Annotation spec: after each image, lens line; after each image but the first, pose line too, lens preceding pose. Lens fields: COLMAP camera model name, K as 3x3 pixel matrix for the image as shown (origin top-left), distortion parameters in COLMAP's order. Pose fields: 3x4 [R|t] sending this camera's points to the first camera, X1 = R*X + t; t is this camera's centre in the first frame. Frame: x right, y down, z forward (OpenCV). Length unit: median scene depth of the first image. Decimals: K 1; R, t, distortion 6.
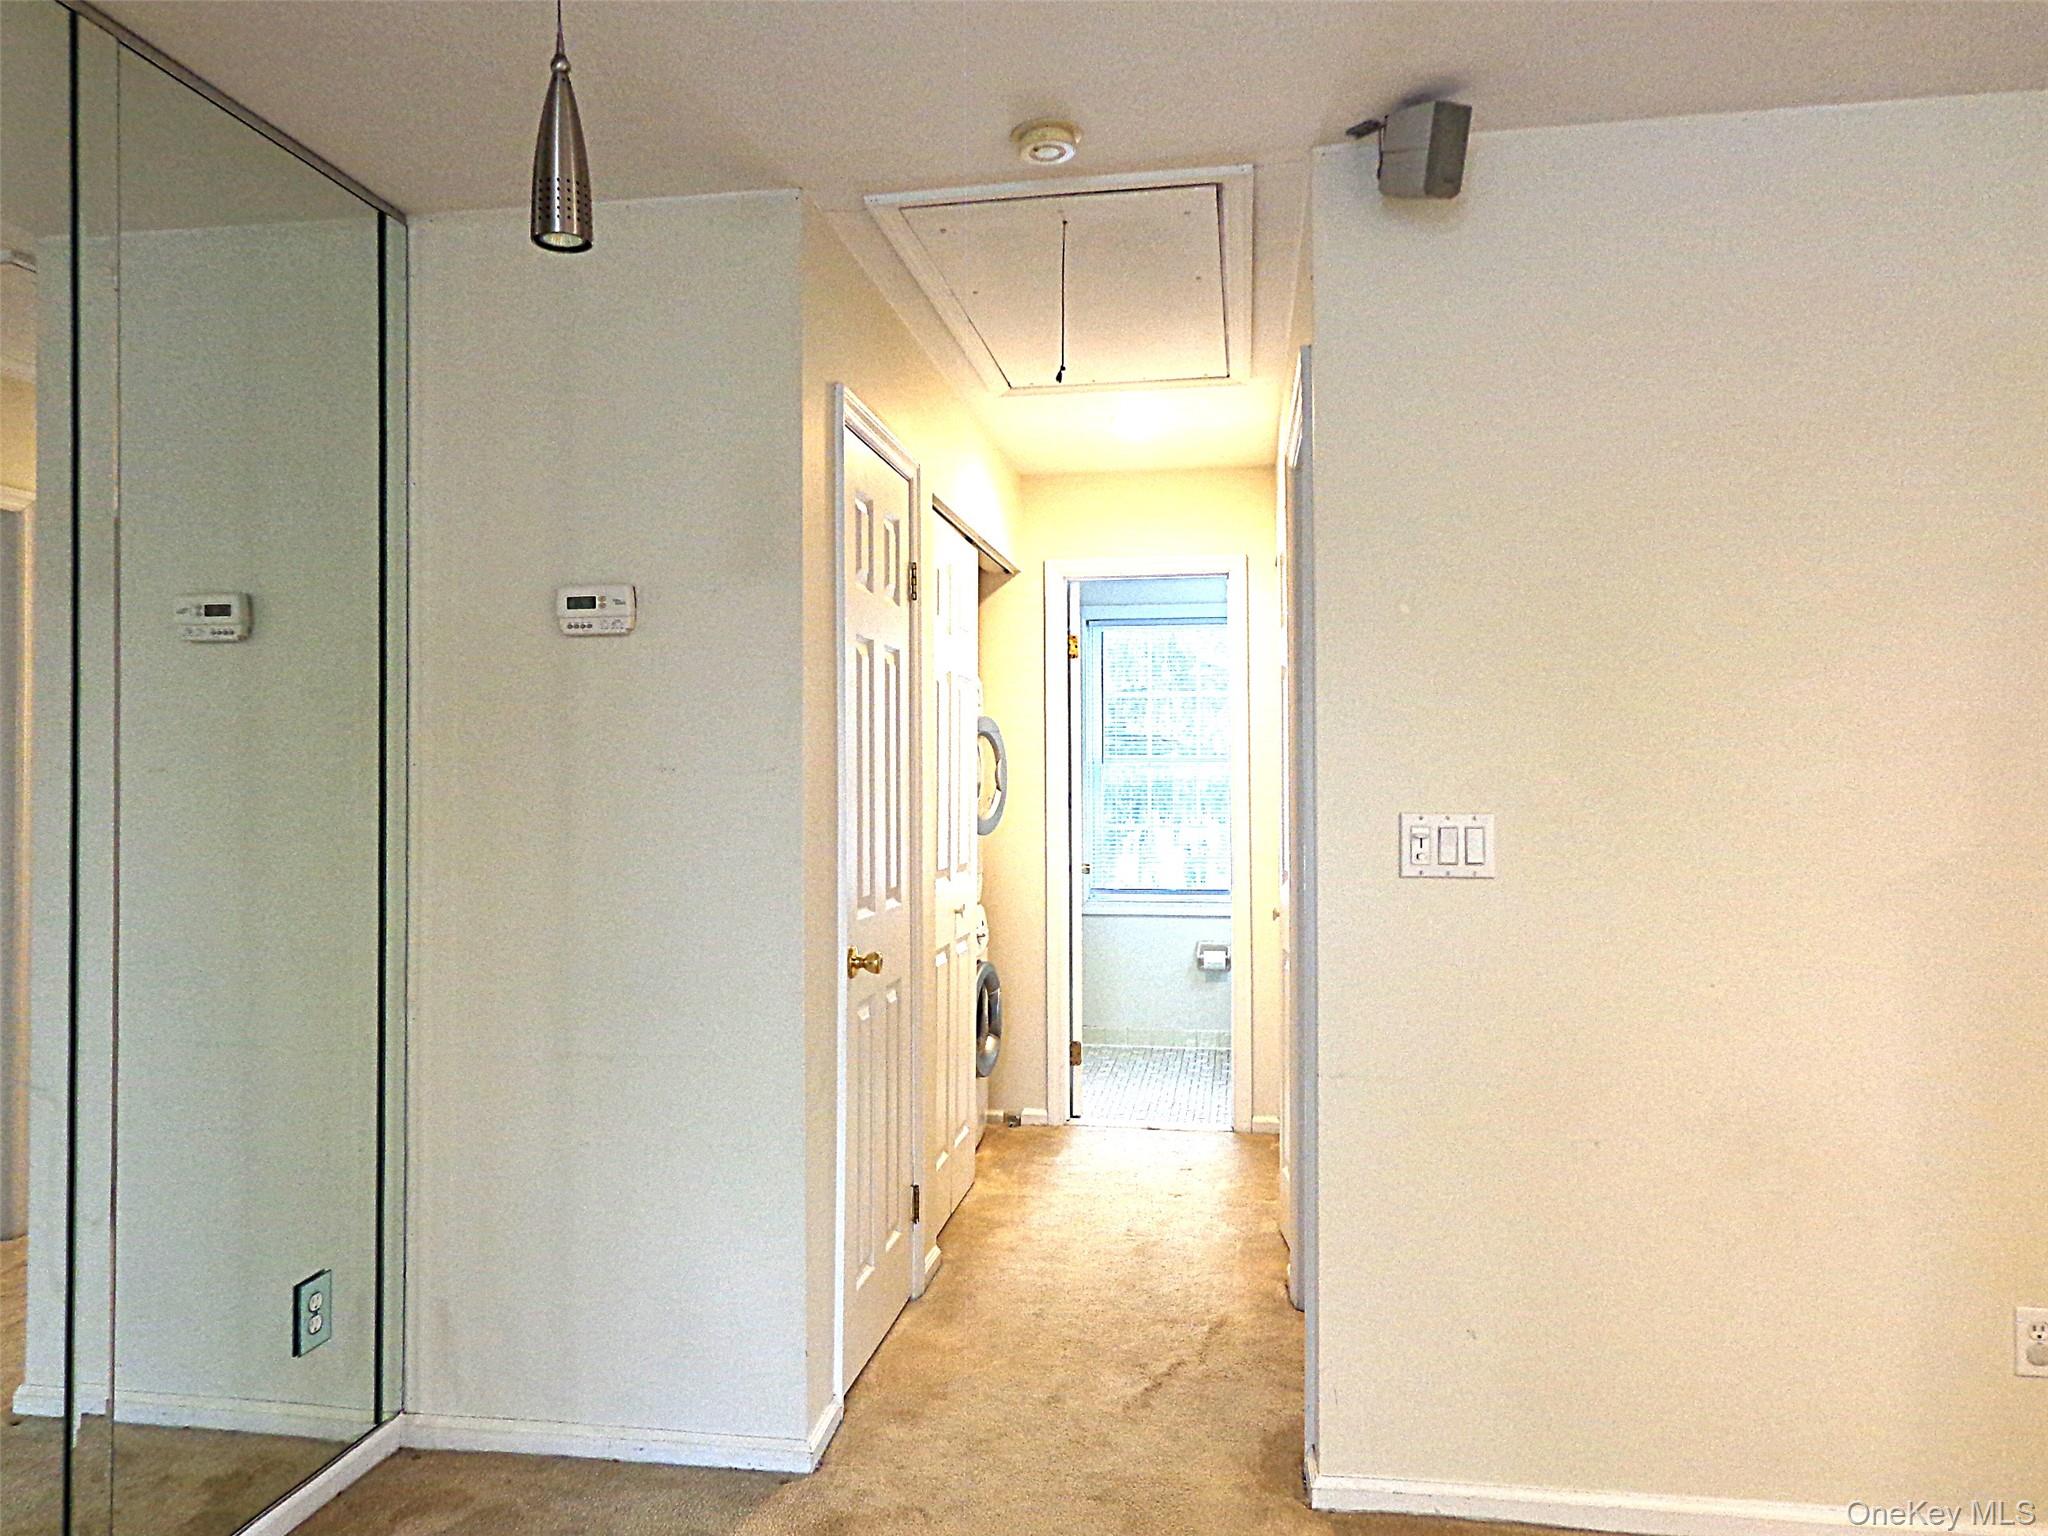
lens RADIAL K [[1447.6, 0, 1027.1], [0, 1447.6, 758.2], [0, 0, 1]] dist [0.009342, 0.004962]
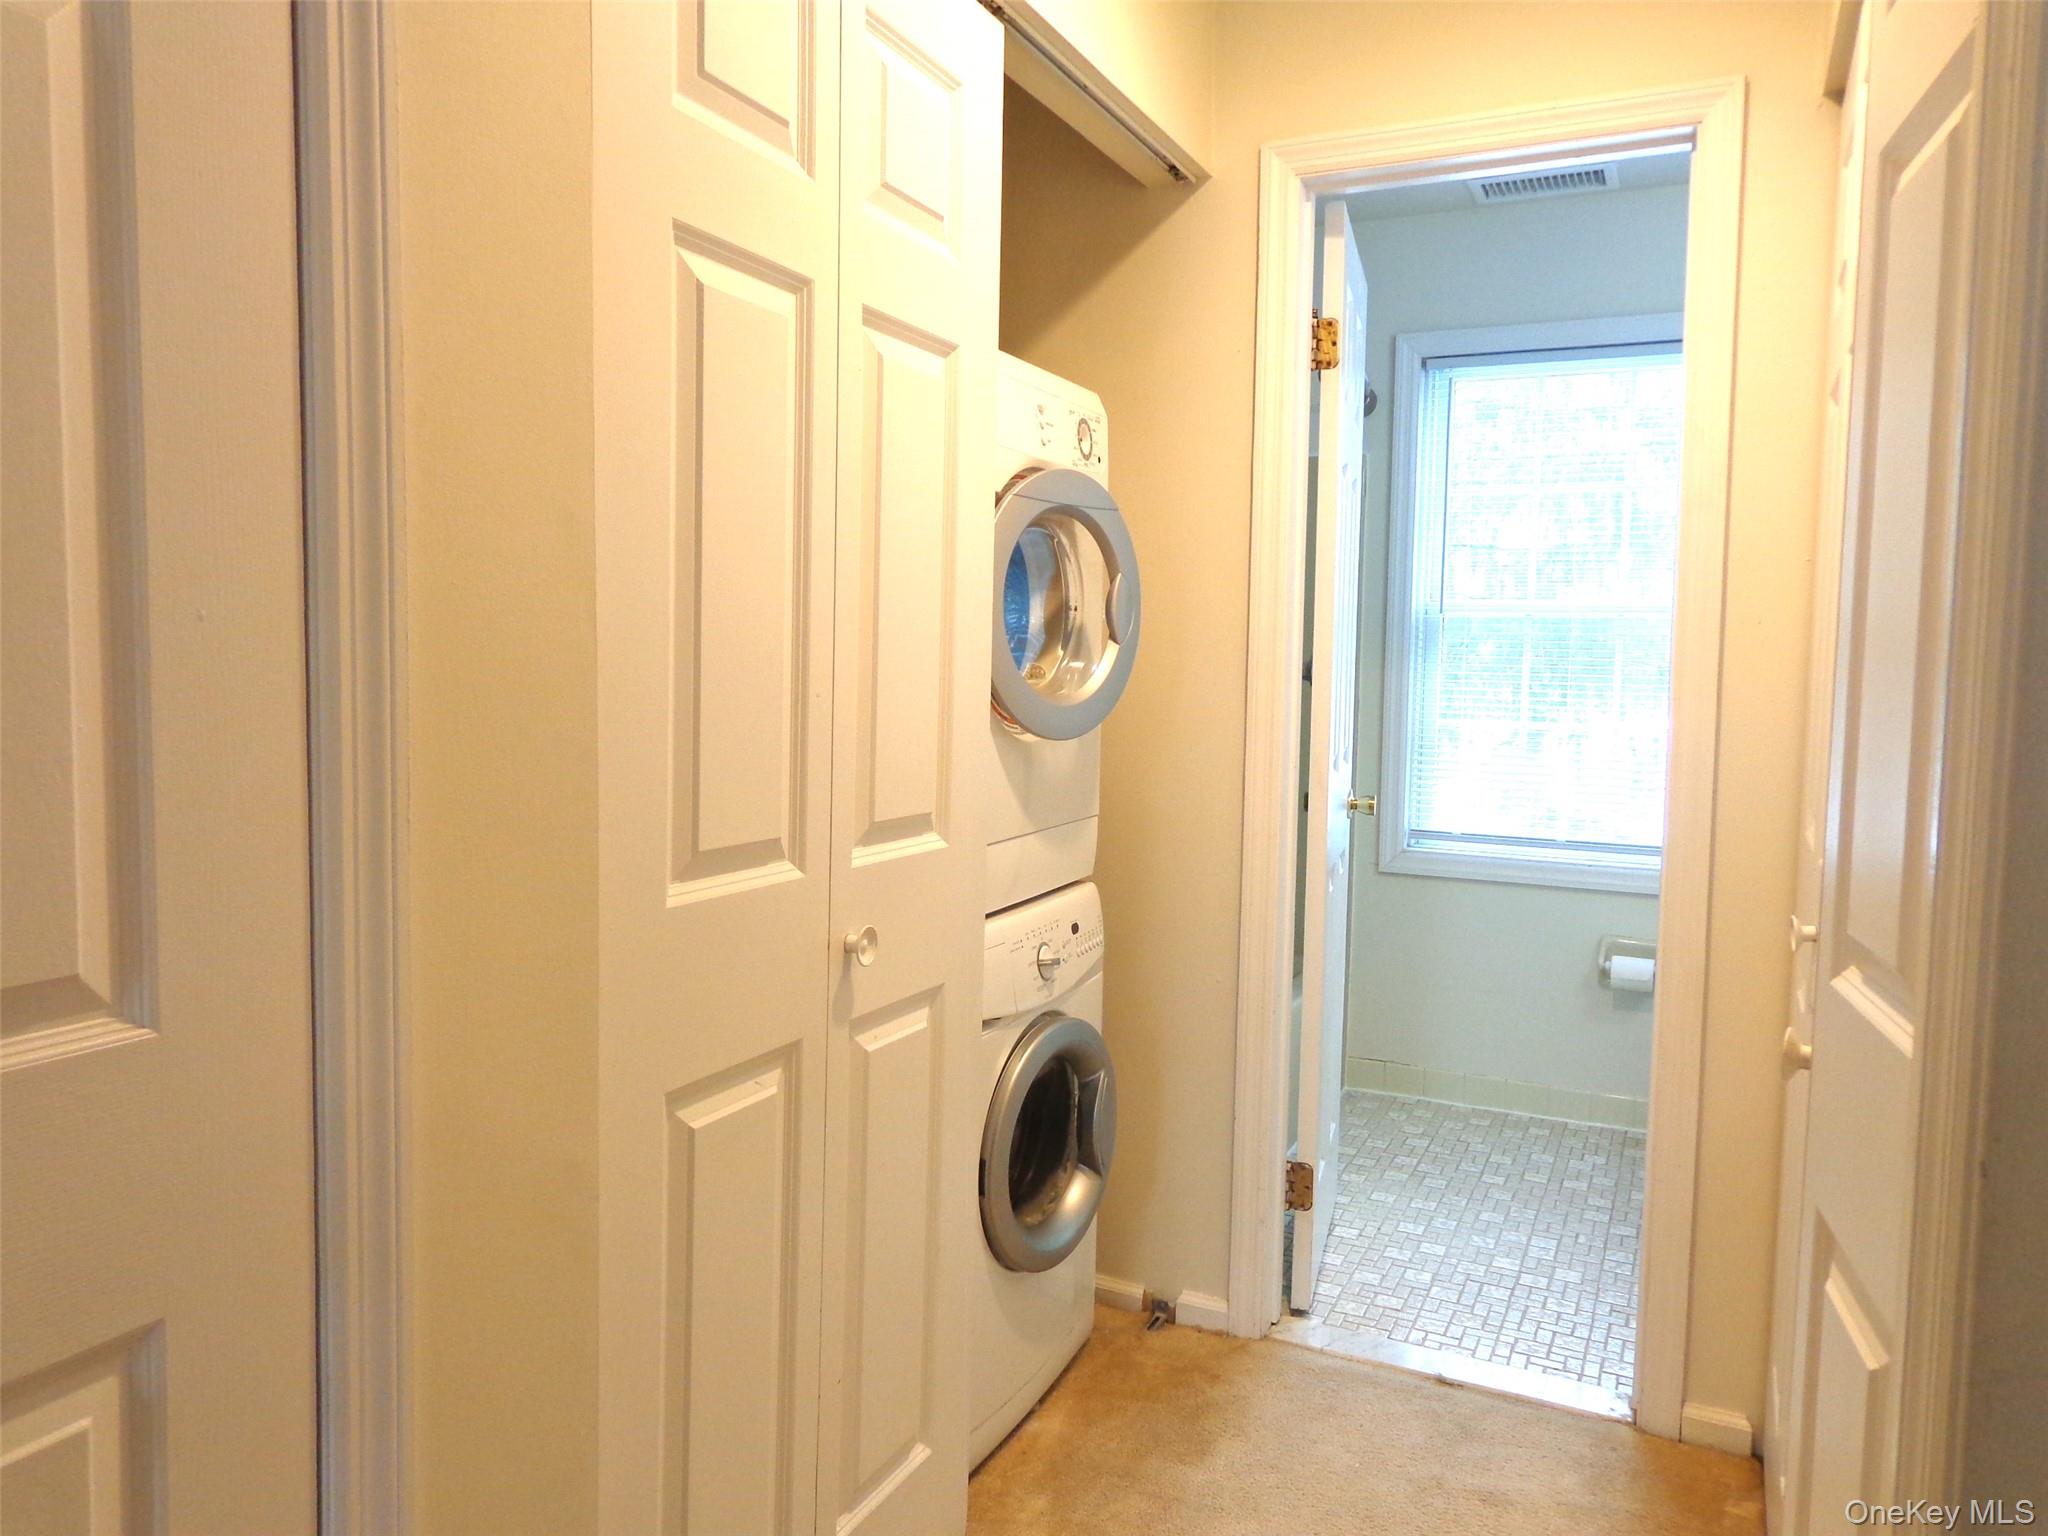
lens RADIAL K [[1452.6, 0, 1029.3], [0, 1452.6, 743.0], [0, 0, 1]] dist [0.003442, 0.000555]
pose [[0.956900, 0.040580, -0.287567, 0.082916], [-0.017112, 0.996347, 0.083660, 0.015572], [0.289912, -0.075133, 0.954100, 0.525996]]
